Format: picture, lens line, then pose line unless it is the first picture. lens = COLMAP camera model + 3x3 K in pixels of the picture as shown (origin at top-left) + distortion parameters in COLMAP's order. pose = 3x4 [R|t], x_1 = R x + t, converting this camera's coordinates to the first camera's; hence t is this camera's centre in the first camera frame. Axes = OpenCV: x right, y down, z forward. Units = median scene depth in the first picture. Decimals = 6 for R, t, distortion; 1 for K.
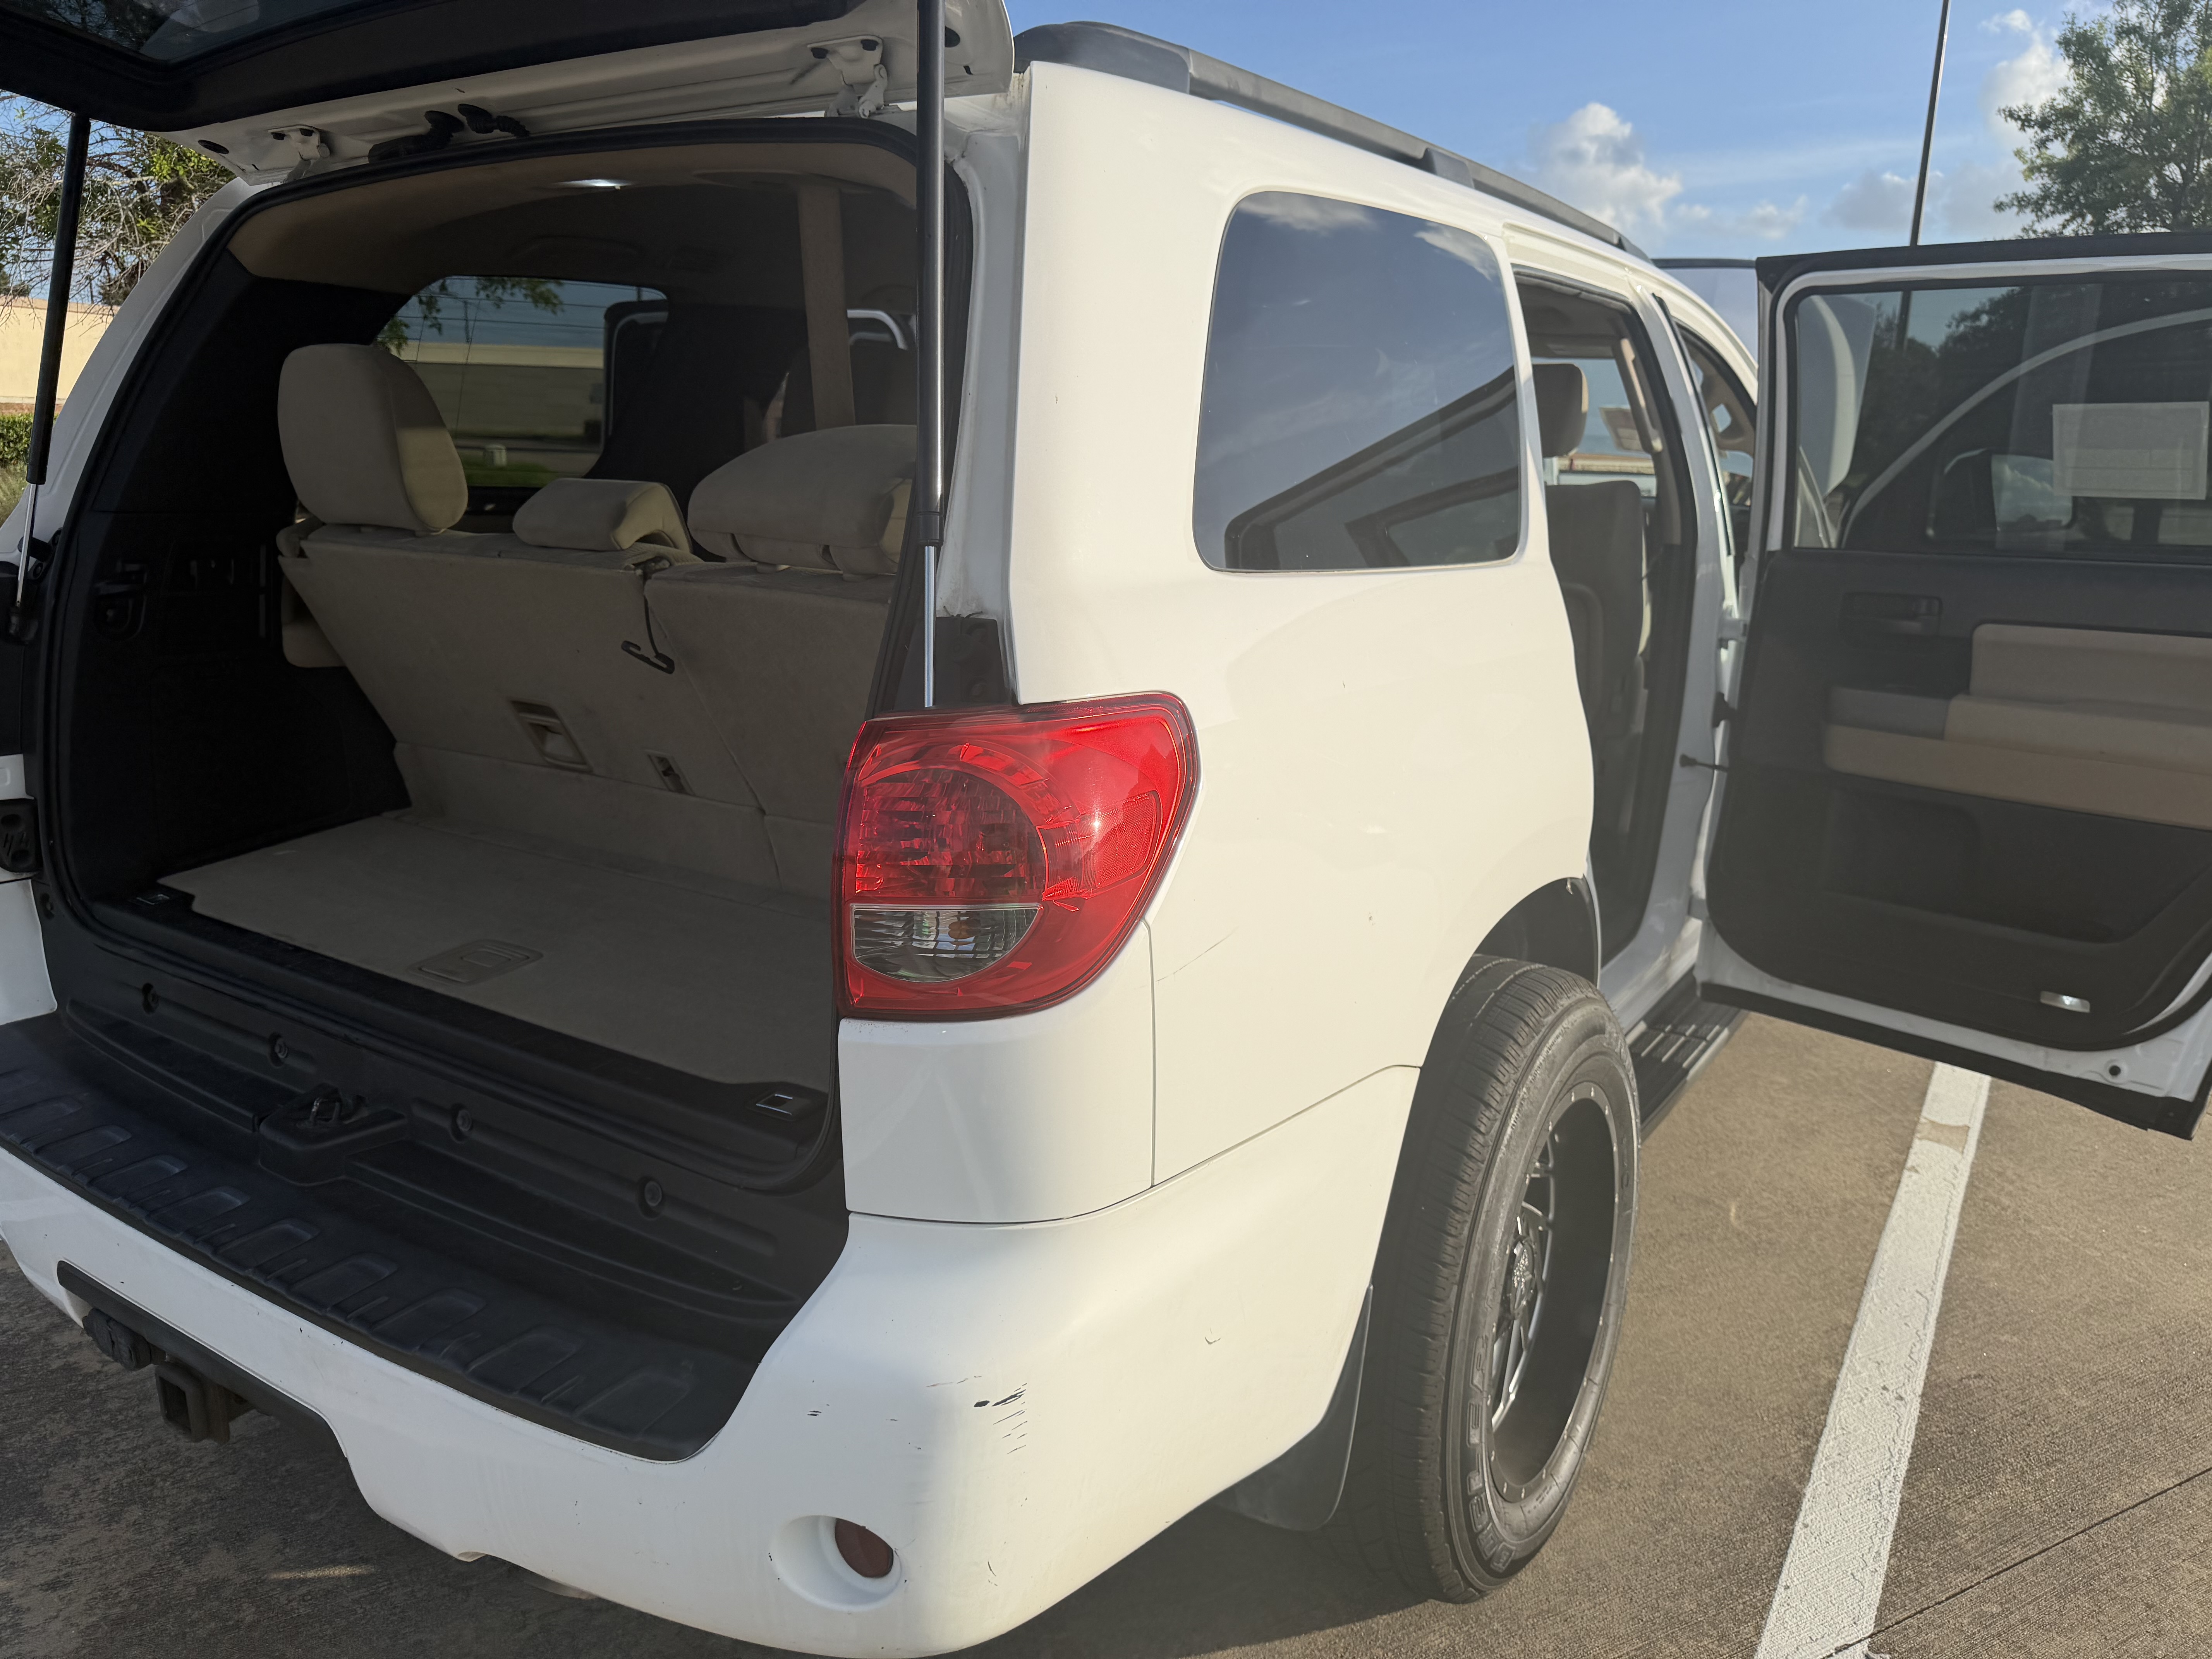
lens RADIAL K [[1670.3, 0, 1092.9], [0, 1670.3, 815.3], [0, 0, 1]] dist [-0.011971, 0.008226]
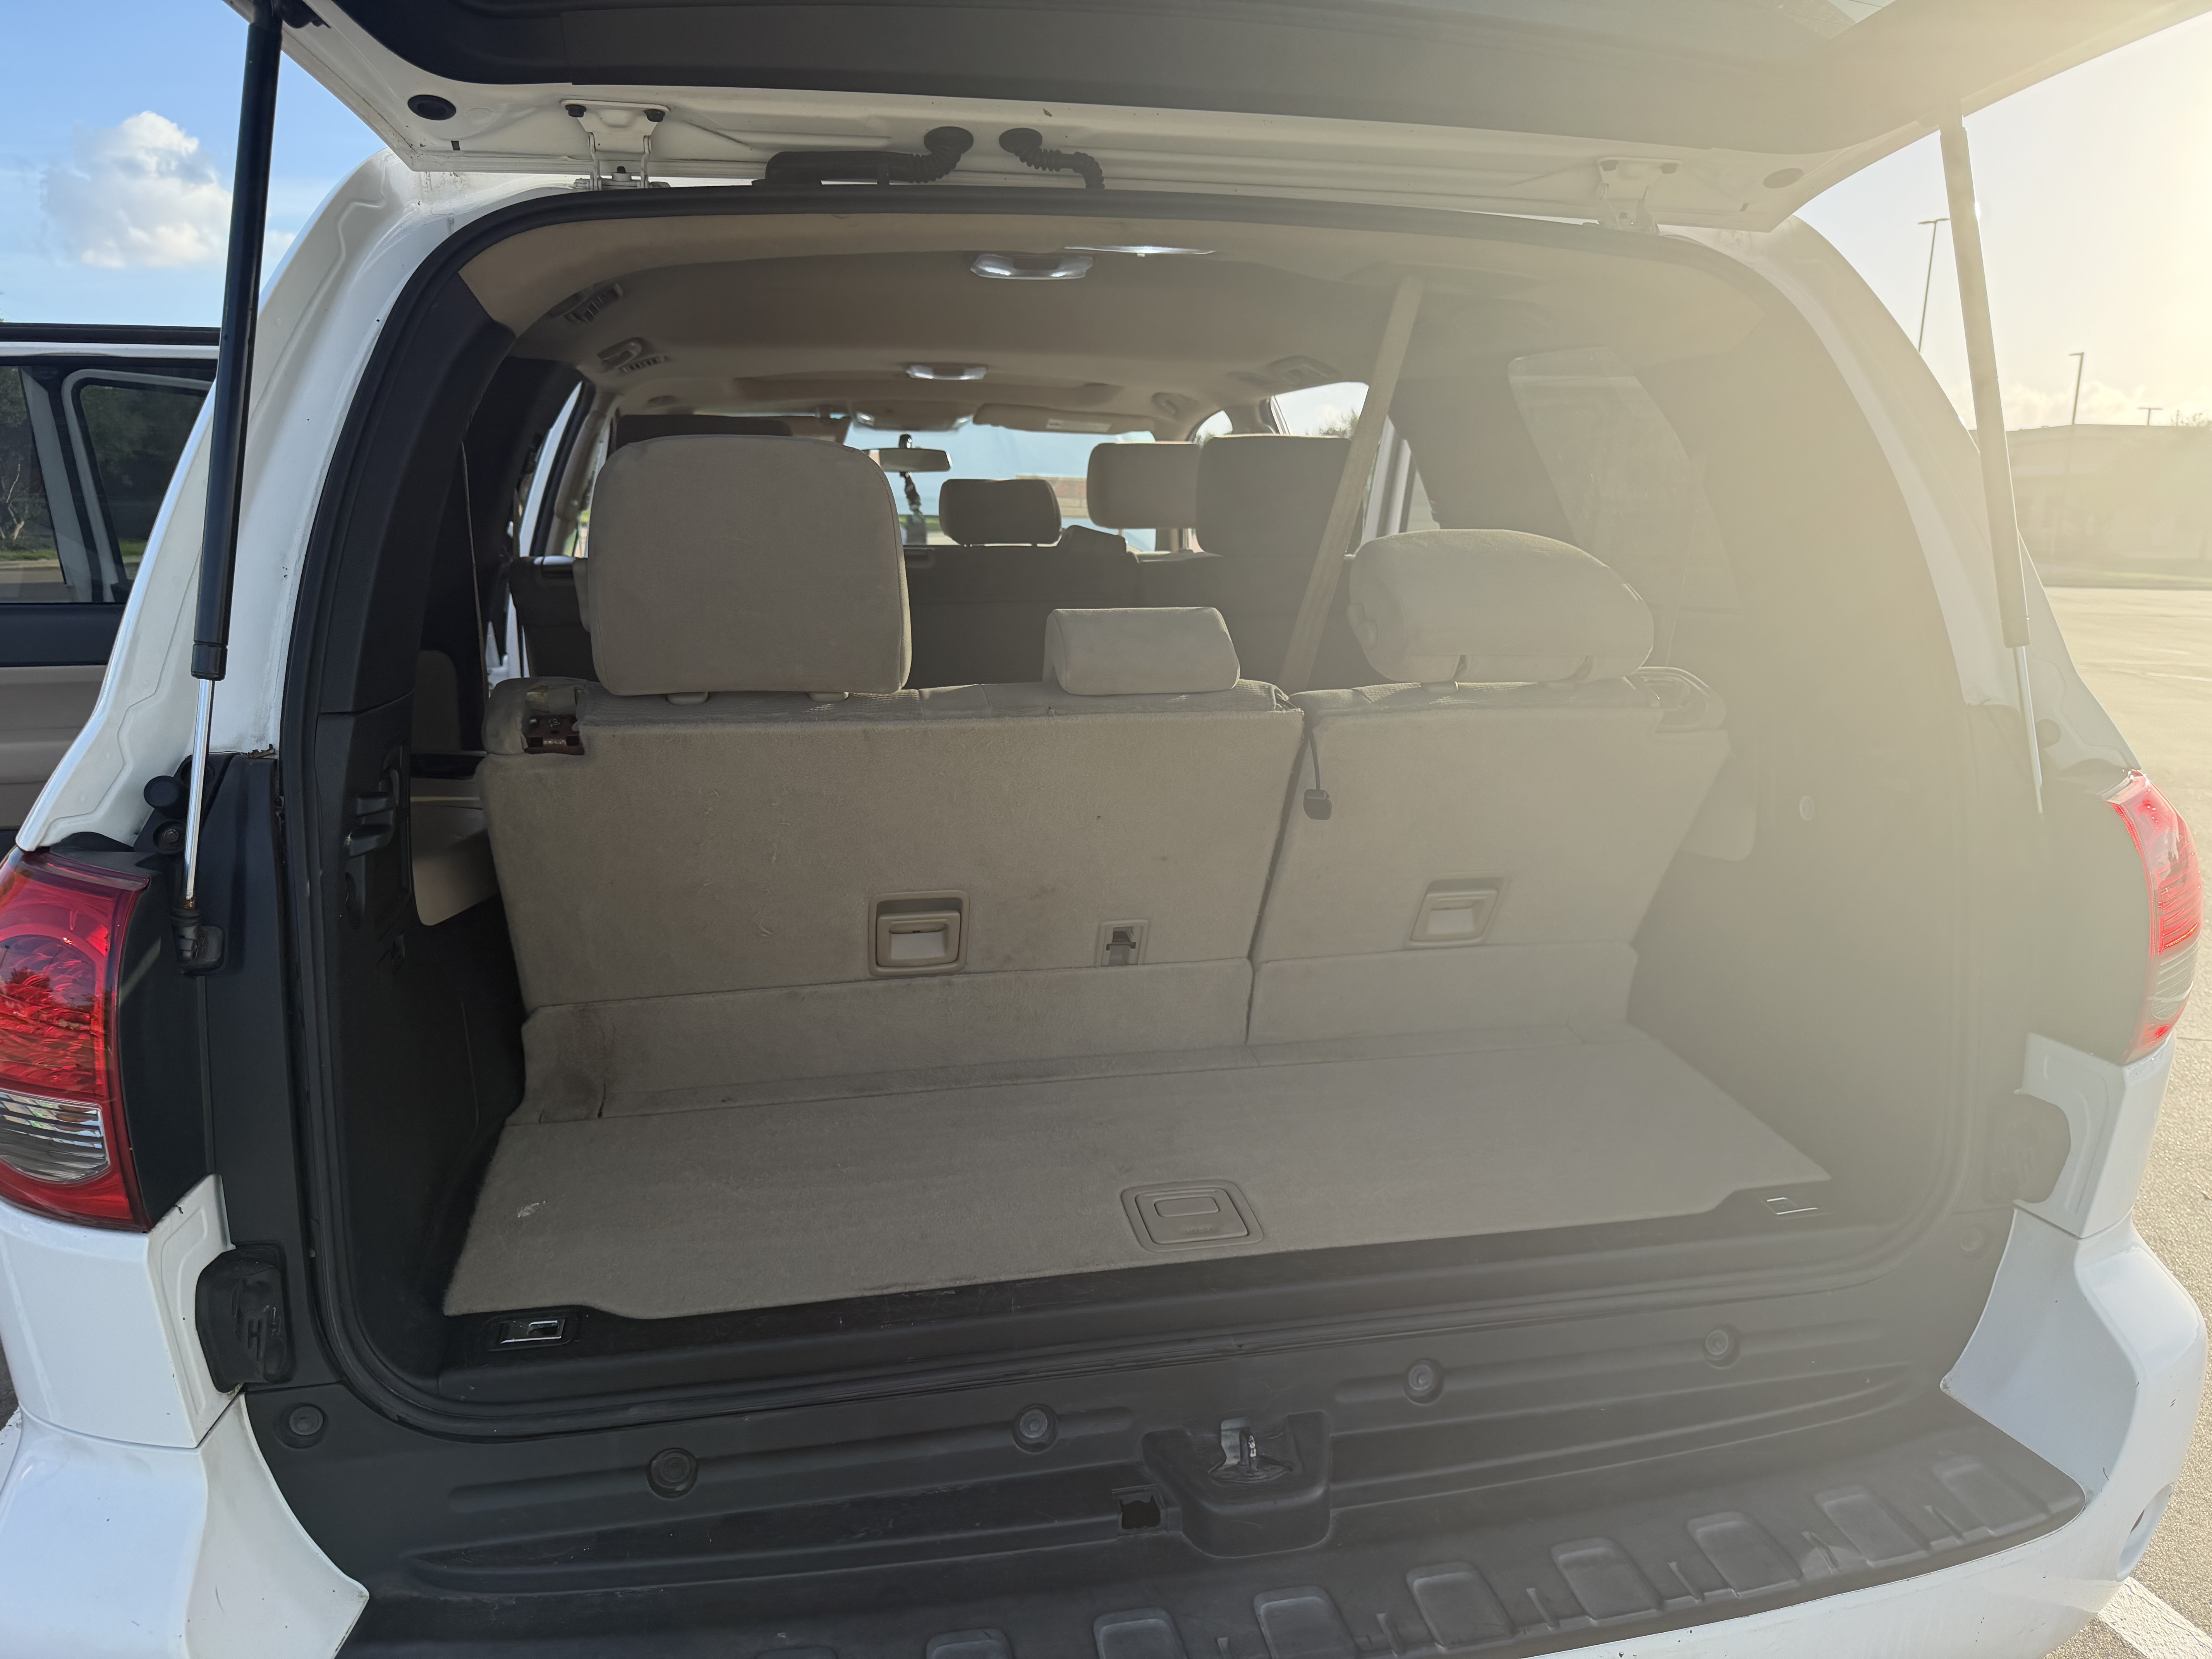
lens RADIAL K [[1670.3, 0, 1092.9], [0, 1670.3, 815.3], [0, 0, 1]] dist [-0.011971, 0.008226]
pose [[0.672746, -0.159544, 0.722467, -0.844173], [0.172364, 0.983402, 0.056665, -0.136889], [-0.719516, 0.086406, 0.689080, 0.417073]]
